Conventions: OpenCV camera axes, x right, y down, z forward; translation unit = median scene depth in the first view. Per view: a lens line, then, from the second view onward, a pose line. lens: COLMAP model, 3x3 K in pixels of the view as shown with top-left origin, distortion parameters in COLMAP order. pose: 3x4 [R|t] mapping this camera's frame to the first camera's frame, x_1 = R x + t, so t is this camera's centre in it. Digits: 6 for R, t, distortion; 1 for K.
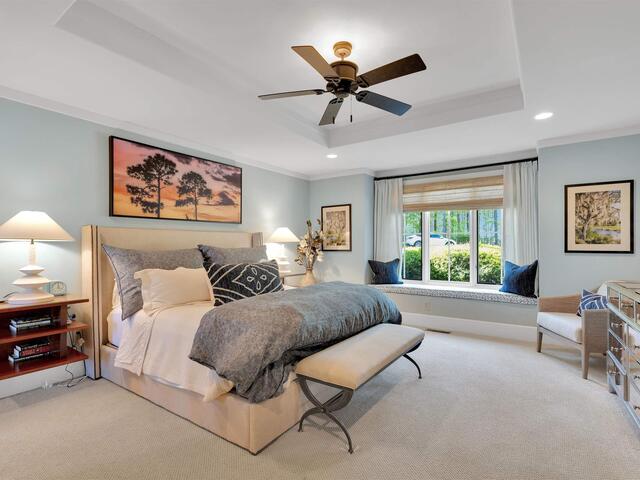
lens RADIAL K [[323.1, 0, 316.4], [0, 323.1, 241.7], [0, 0, 1]] dist [-0.014930, -0.000125]
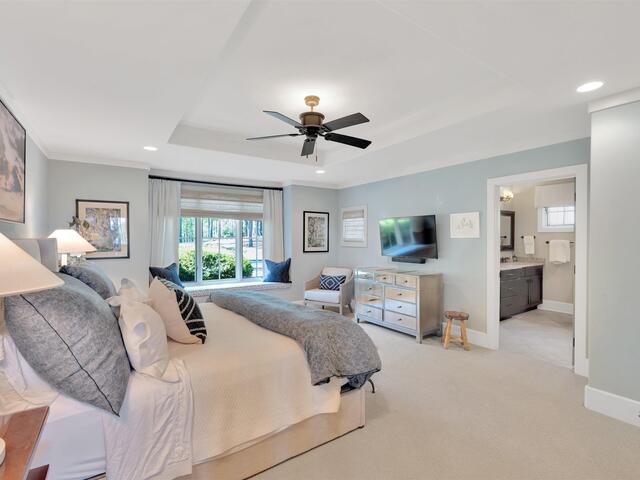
lens RADIAL K [[323.1, 0, 318.3], [0, 323.1, 236.1], [0, 0, 1]] dist [-0.014930, -0.000125]
pose [[0.347554, 0.005345, 0.937645, -0.654235], [-0.012697, 0.999919, -0.000993, -0.043288], [-0.937574, -0.011560, 0.347593, 0.322242]]
